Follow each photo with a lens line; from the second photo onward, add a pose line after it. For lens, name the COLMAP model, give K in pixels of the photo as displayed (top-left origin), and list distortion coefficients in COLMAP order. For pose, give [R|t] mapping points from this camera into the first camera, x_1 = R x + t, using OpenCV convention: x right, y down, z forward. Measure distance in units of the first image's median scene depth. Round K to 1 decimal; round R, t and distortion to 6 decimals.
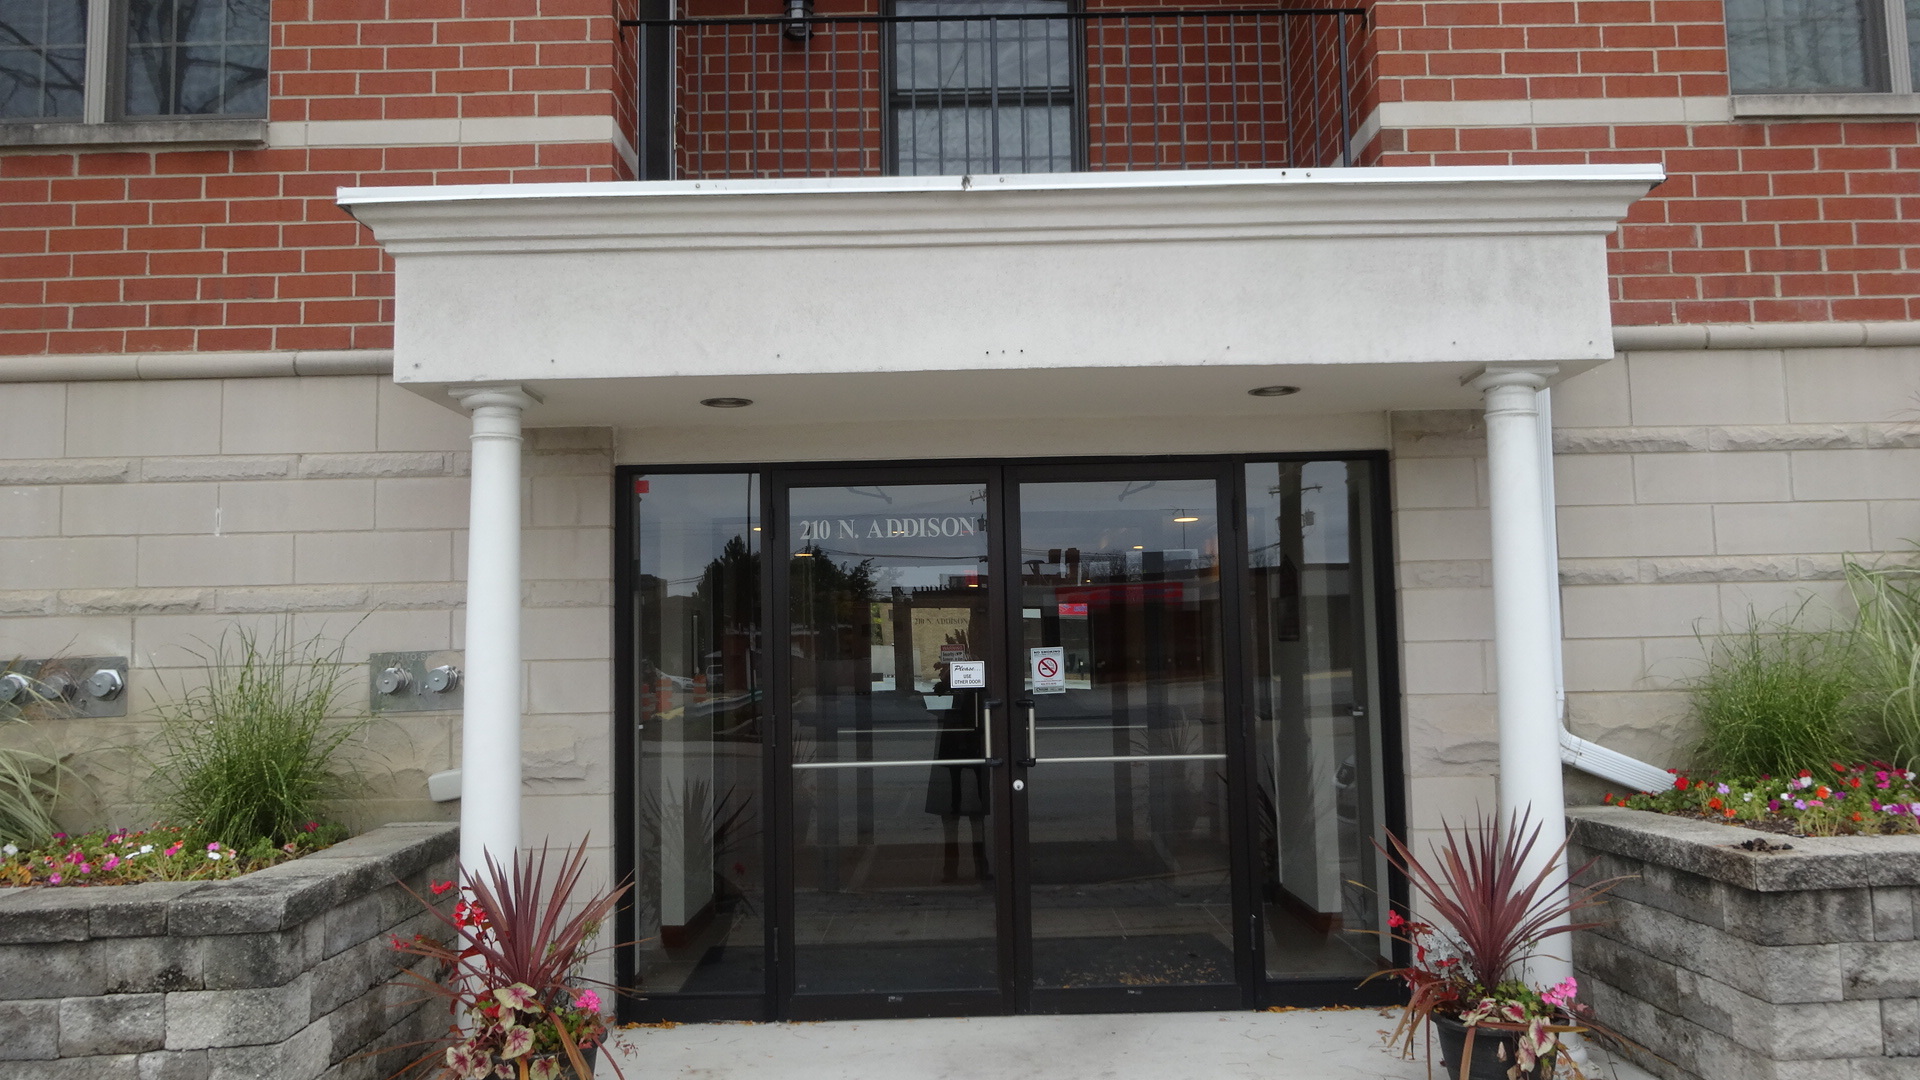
lens RADIAL K [[1415.0, 0, 958.0], [0, 1415.0, 532.8], [0, 0, 1]] dist [0.004497, -0.010778]
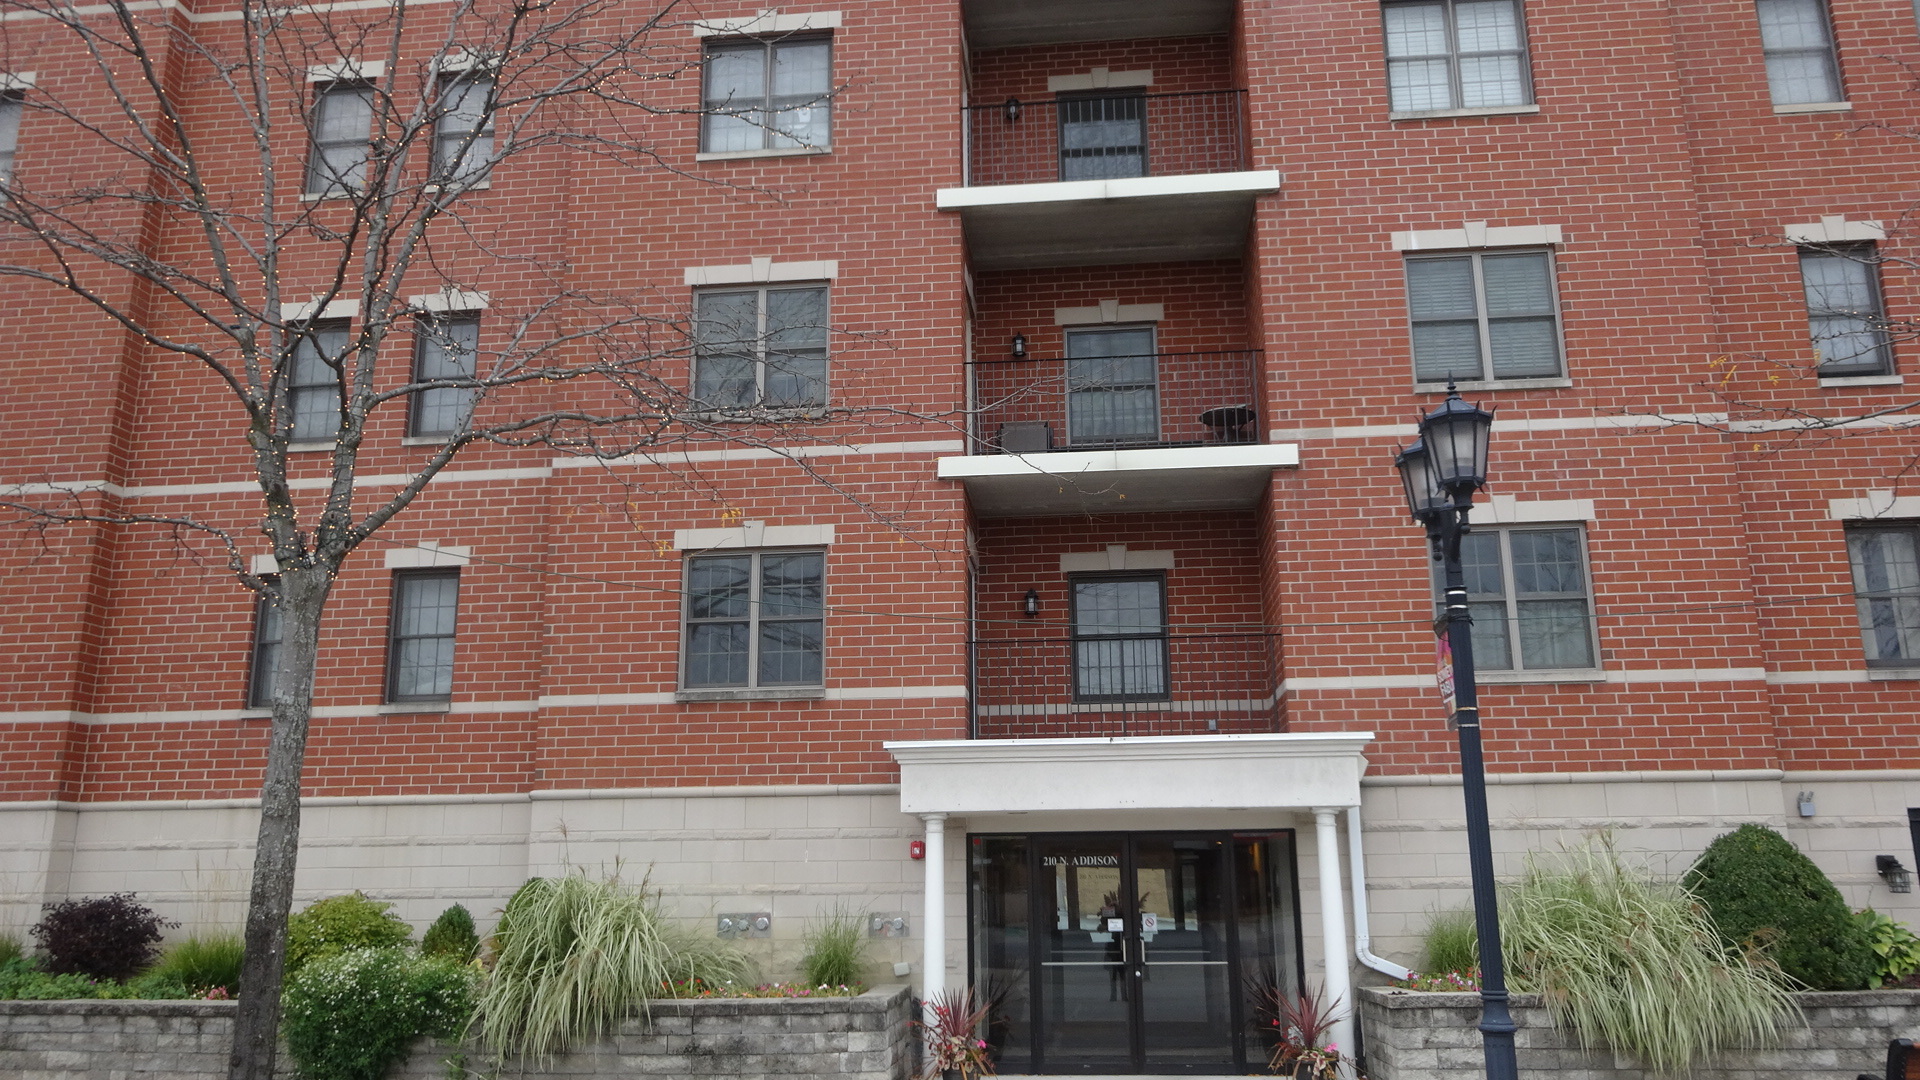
lens RADIAL K [[1415.0, 0, 958.0], [0, 1415.0, 532.8], [0, 0, 1]] dist [0.004497, -0.010778]
pose [[0.994445, -0.014779, -0.104219, 0.001926], [-0.001992, 0.987275, -0.159010, -0.171496], [0.105243, 0.158334, 0.981761, -1.466810]]
